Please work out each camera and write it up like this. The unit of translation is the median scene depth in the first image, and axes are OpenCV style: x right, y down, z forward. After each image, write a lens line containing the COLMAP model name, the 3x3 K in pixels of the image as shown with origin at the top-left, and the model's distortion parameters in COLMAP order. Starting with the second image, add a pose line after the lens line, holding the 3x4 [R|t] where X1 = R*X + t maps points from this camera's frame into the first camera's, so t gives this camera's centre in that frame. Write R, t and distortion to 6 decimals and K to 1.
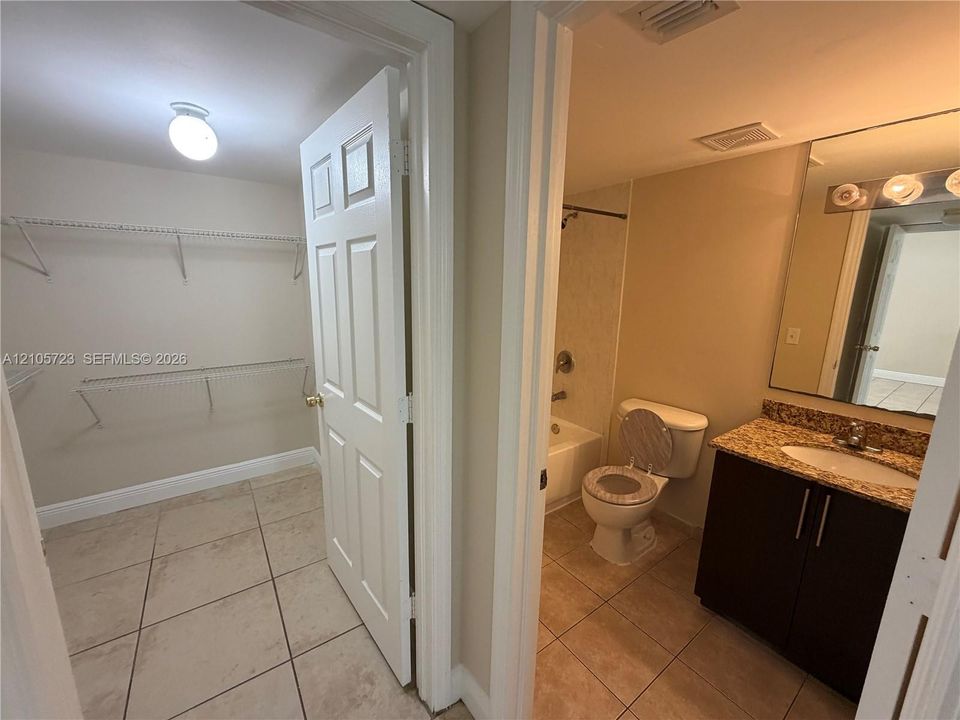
lens RADIAL K [[382.6, 0, 477.8], [0, 382.6, 358.7], [0, 0, 1]] dist [-0.000178, -0.000163]
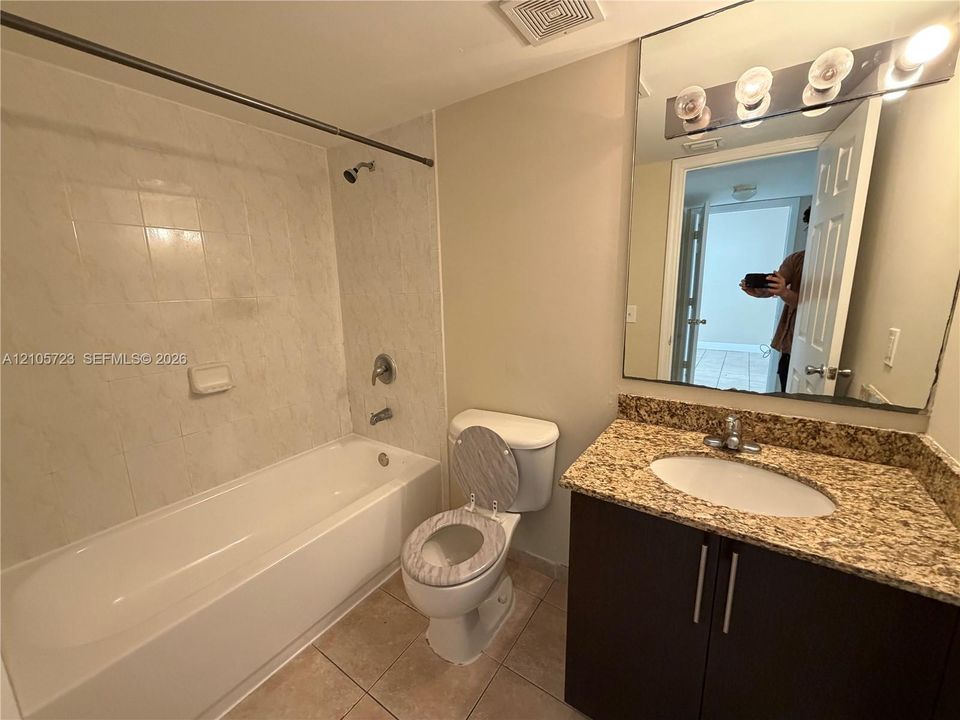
lens RADIAL K [[382.6, 0, 477.8], [0, 382.6, 358.7], [0, 0, 1]] dist [-0.000178, -0.000163]
pose [[0.940301, -0.103609, 0.324190, 0.256787], [0.105008, 0.994383, 0.013228, -0.003505], [-0.323739, 0.021604, 0.945900, 0.387198]]
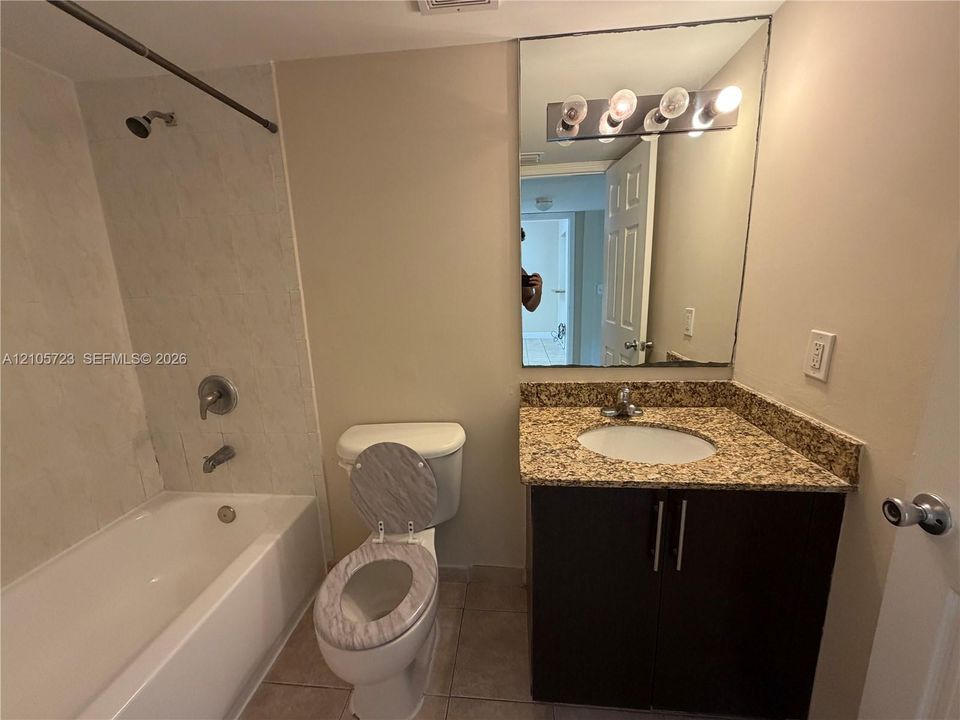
lens RADIAL K [[382.6, 0, 477.8], [0, 382.6, 358.7], [0, 0, 1]] dist [-0.000178, -0.000163]
pose [[0.658575, -0.191441, 0.727756, 0.133812], [0.192256, 0.977808, 0.083238, -0.027172], [-0.727541, 0.085097, 0.680766, 0.546276]]
